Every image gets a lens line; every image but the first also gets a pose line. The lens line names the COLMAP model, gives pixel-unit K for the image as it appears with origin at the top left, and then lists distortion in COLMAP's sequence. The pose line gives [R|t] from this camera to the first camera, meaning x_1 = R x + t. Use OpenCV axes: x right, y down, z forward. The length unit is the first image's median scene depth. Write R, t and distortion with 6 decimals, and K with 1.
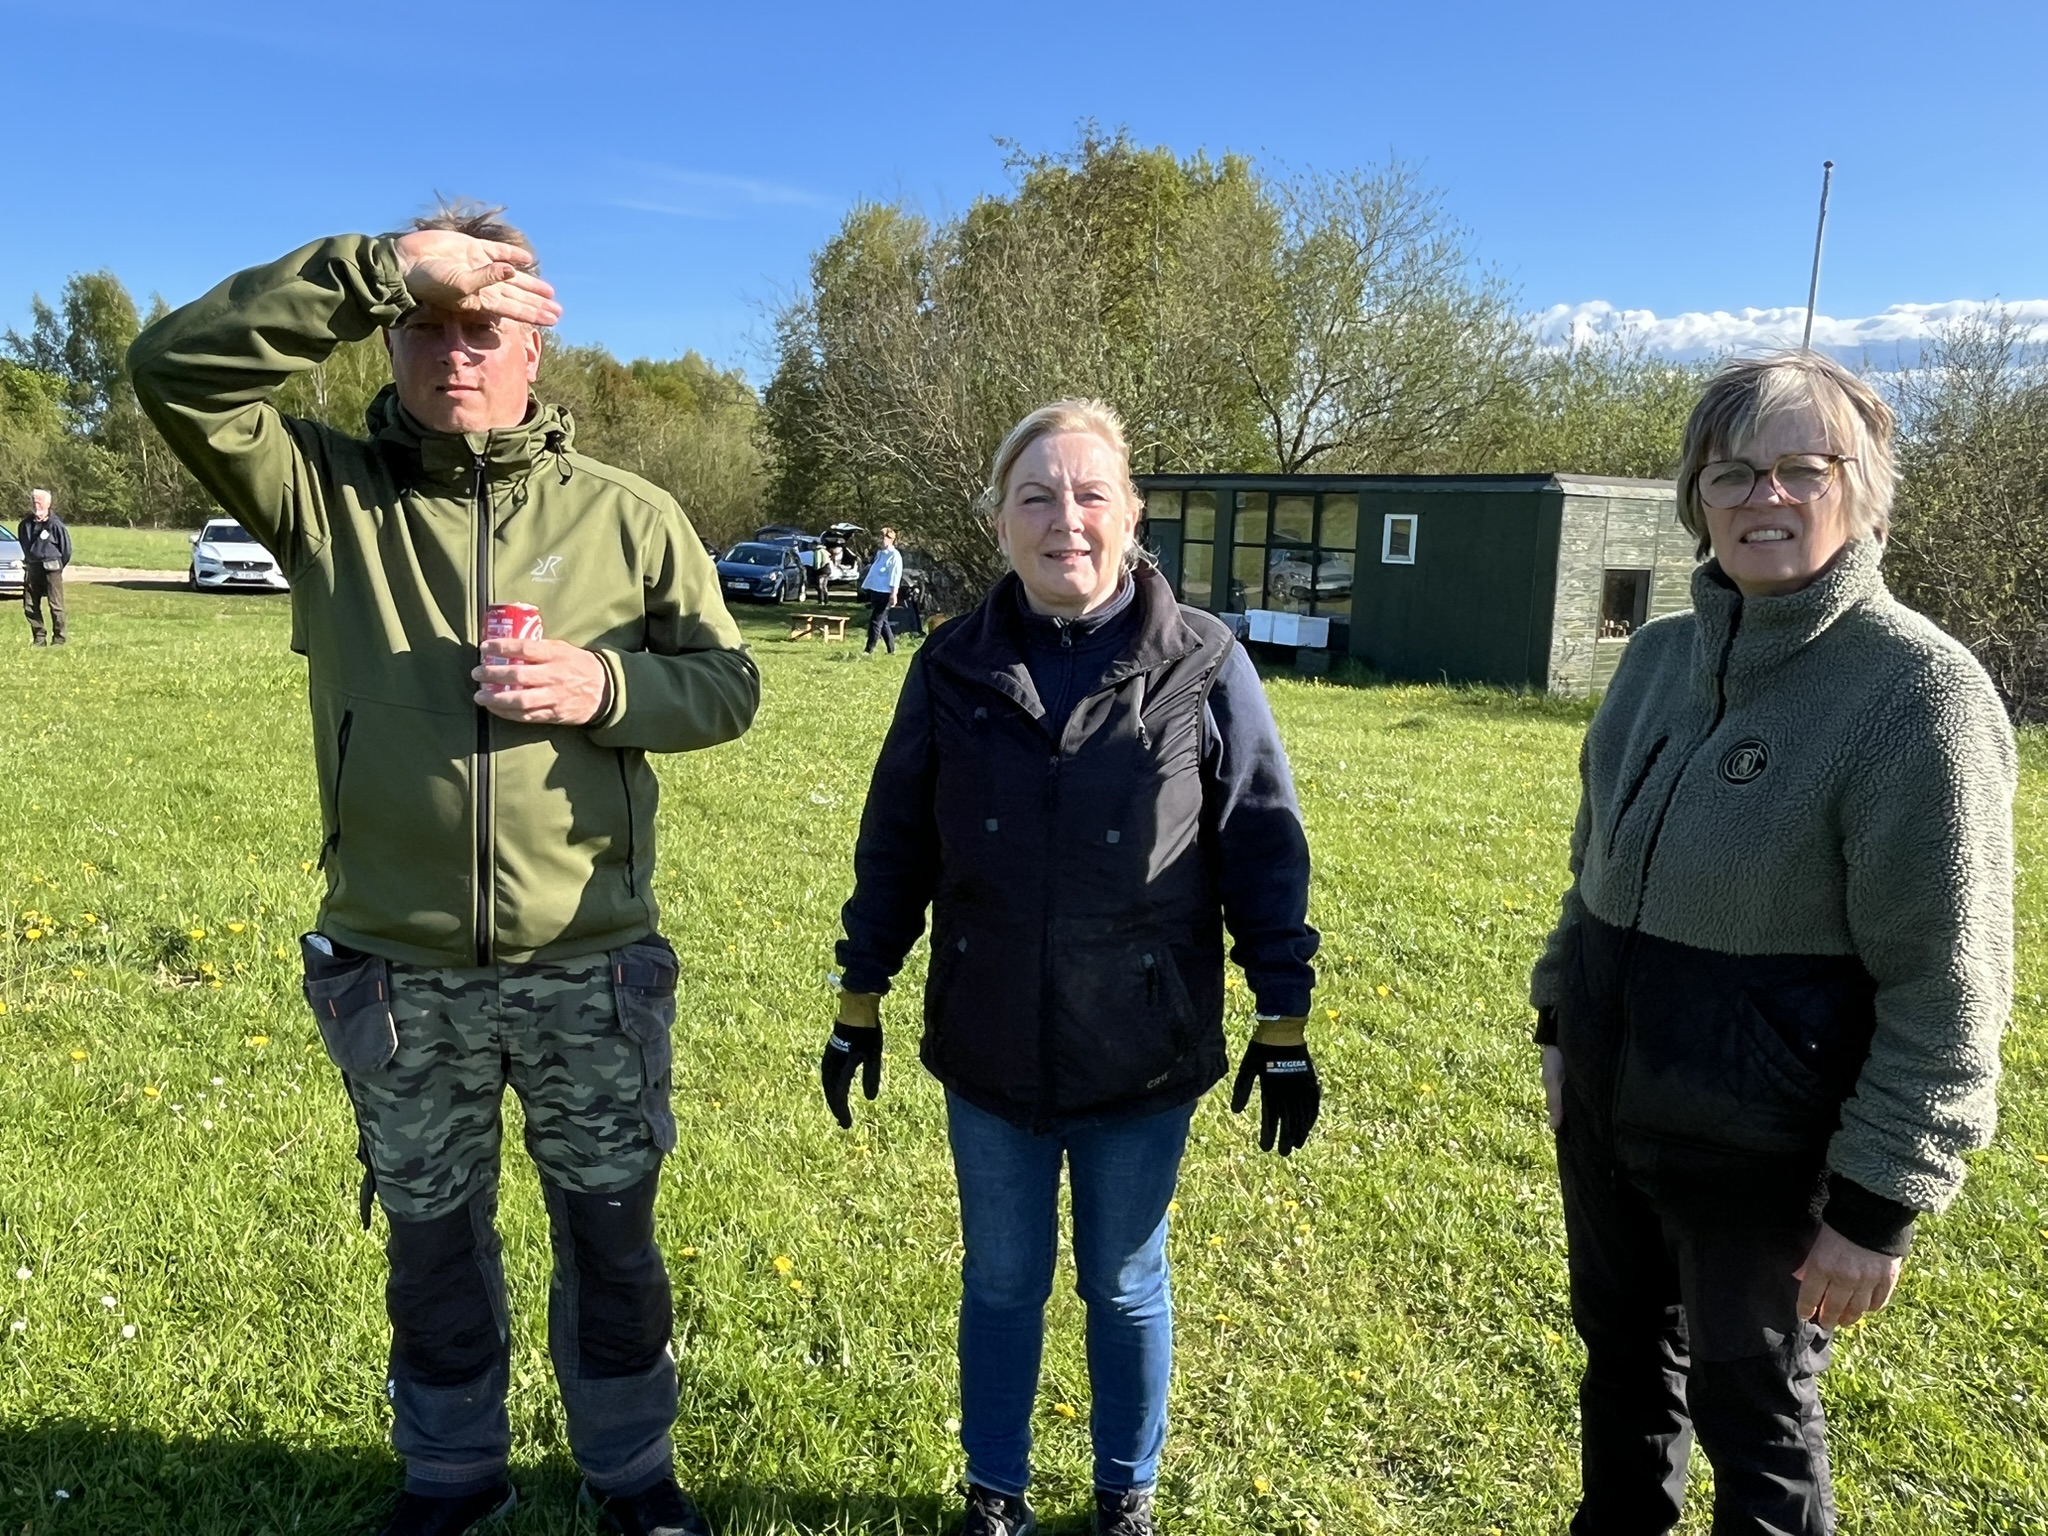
lens RADIAL K [[1486.9, 0, 1013.9], [0, 1486.9, 759.7], [0, 0, 1]] dist [0.036993, -0.000890]
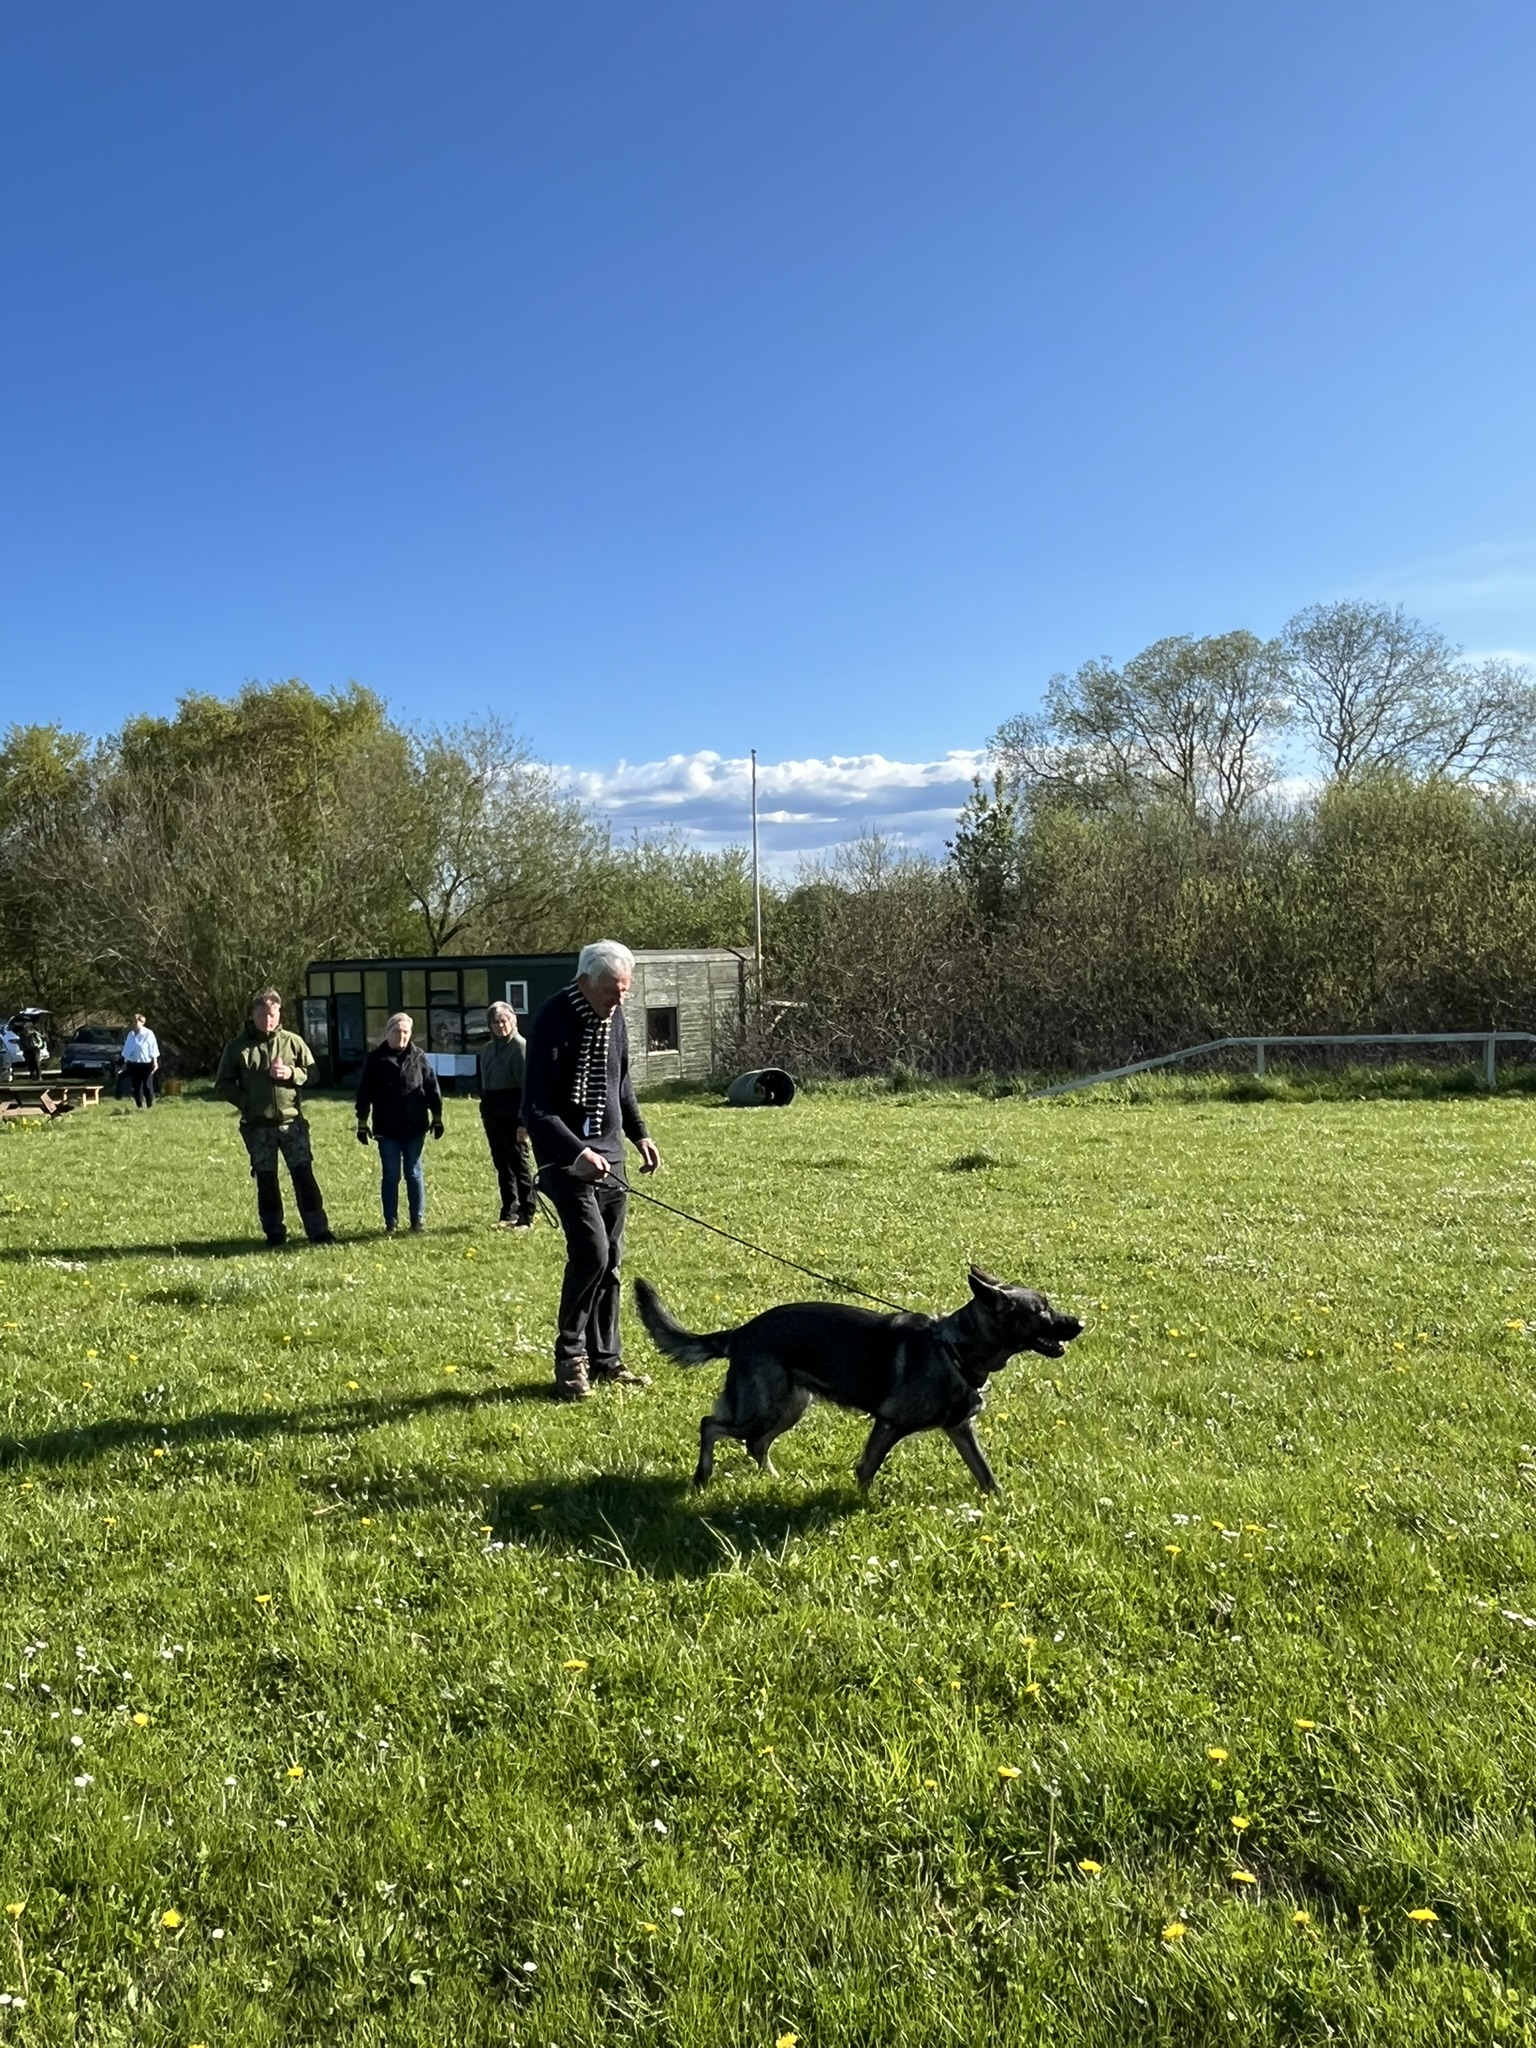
lens RADIAL K [[1486.9, 0, 756.7], [0, 1486.9, 1024.3], [0, 0, 1]] dist [0.036993, -0.000890]
pose [[0.924693, -0.078367, 0.372561, -0.066095], [0.122220, 0.987893, -0.095549, 0.043405], [-0.360563, 0.133888, 0.923075, -0.399017]]
